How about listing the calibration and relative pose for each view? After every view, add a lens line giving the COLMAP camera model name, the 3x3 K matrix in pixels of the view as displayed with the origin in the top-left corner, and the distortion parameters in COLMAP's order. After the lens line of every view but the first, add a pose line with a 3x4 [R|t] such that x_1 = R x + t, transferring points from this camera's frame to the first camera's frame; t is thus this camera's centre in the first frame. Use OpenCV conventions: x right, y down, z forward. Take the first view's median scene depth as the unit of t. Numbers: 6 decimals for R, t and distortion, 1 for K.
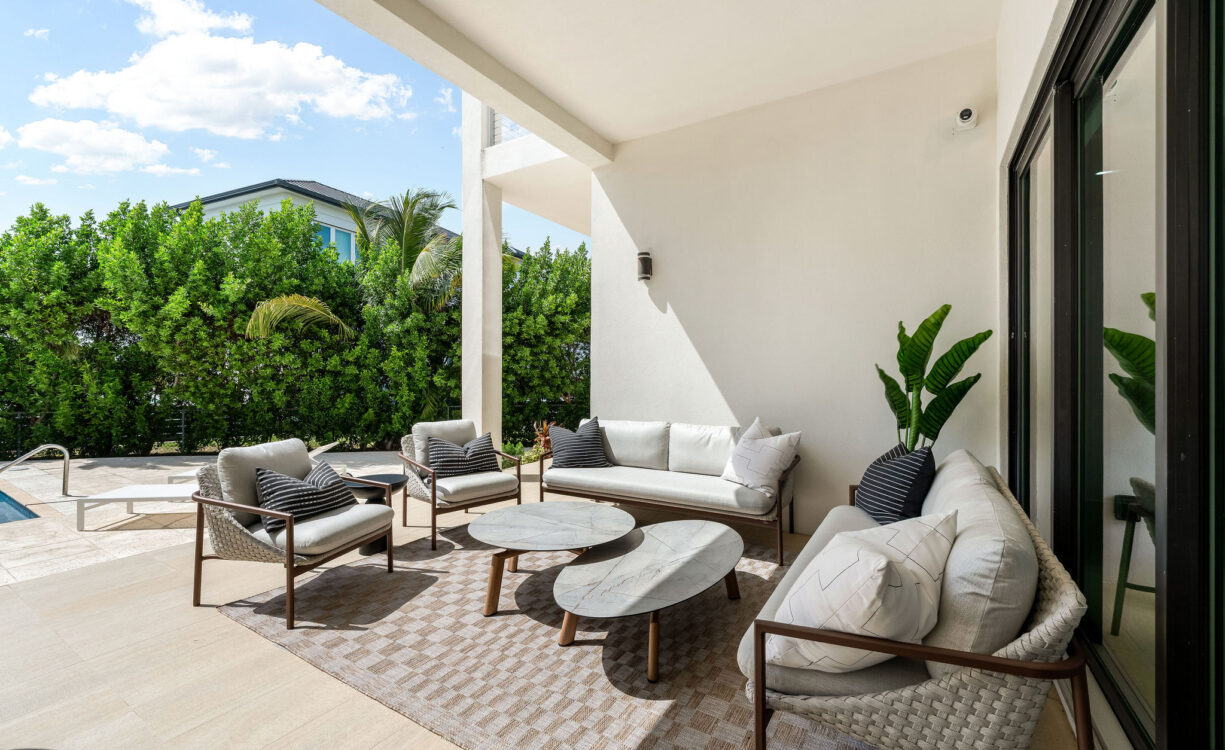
lens RADIAL K [[499.1, 0, 615.7], [0, 499.1, 373.3], [0, 0, 1]] dist [0.008509, 0.000088]
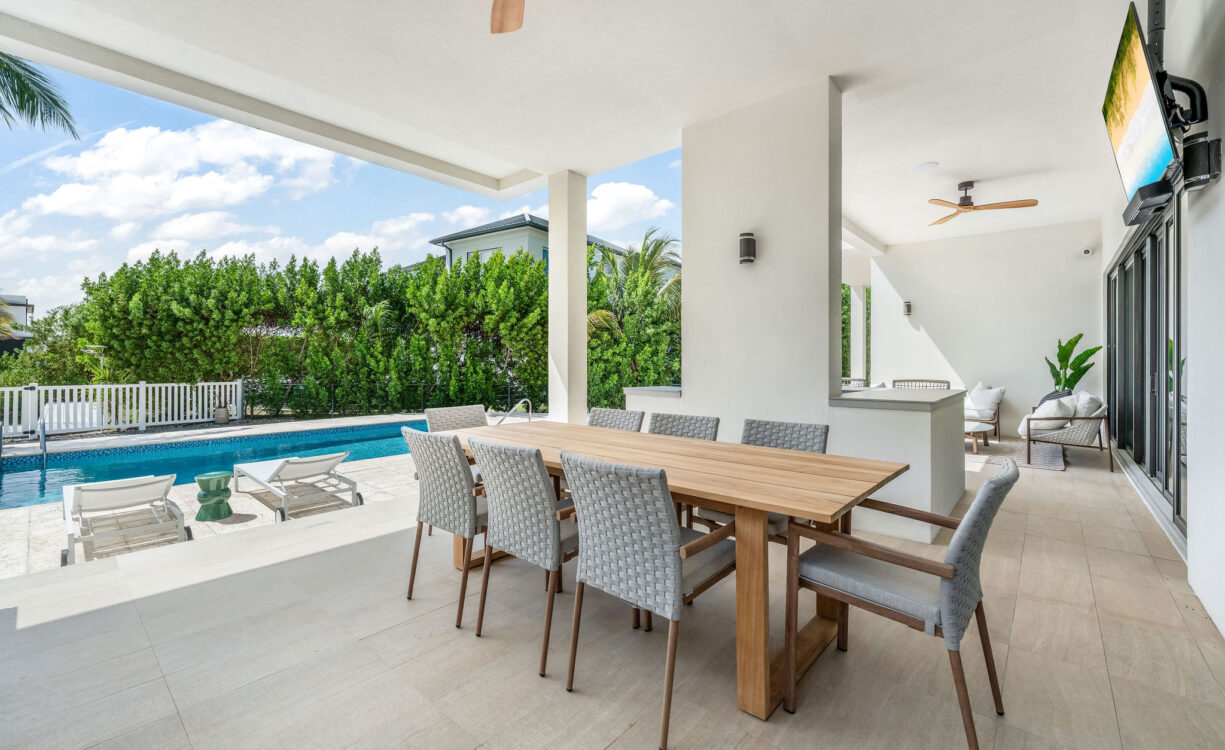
lens RADIAL K [[499.1, 0, 608.7], [0, 499.1, 371.0], [0, 0, 1]] dist [0.008509, 0.000088]
pose [[0.990768, 0.004173, -0.135501, -0.875600], [-0.001310, 0.999774, 0.021217, -0.003251], [0.135559, -0.020843, 0.990550, -1.188874]]
